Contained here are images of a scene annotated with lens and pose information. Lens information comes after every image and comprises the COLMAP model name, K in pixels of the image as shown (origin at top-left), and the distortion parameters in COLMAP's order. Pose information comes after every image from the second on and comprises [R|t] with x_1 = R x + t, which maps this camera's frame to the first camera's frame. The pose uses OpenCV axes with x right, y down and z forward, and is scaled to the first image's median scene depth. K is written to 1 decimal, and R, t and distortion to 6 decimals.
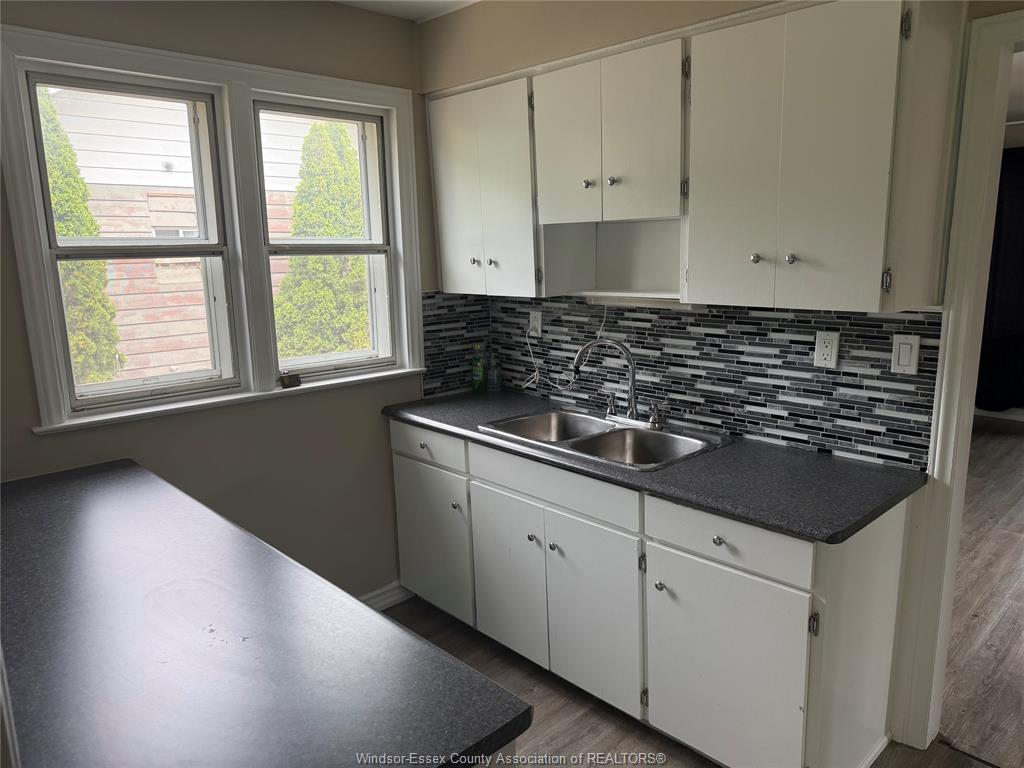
lens RADIAL K [[722.6, 0, 512.0], [0, 722.6, 384.0], [0, 0, 1]] dist [0.003987, 0.004141]
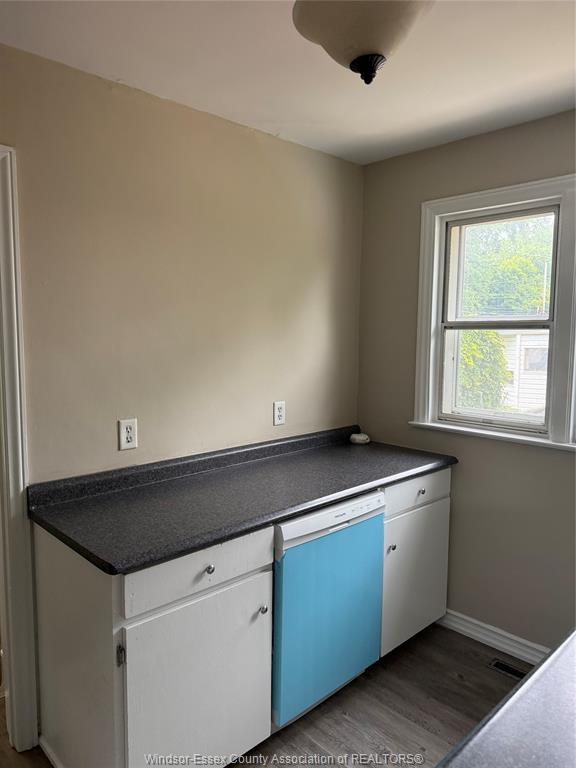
lens RADIAL K [[541.9, 0, 288.0], [0, 541.9, 384.0], [0, 0, 1]] dist [0.003987, 0.004141]
pose [[0.006875, 0.121252, -0.992598, 0.637440], [-0.191381, 0.974432, 0.117707, -0.125274], [0.981492, 0.189155, 0.029904, 0.622447]]
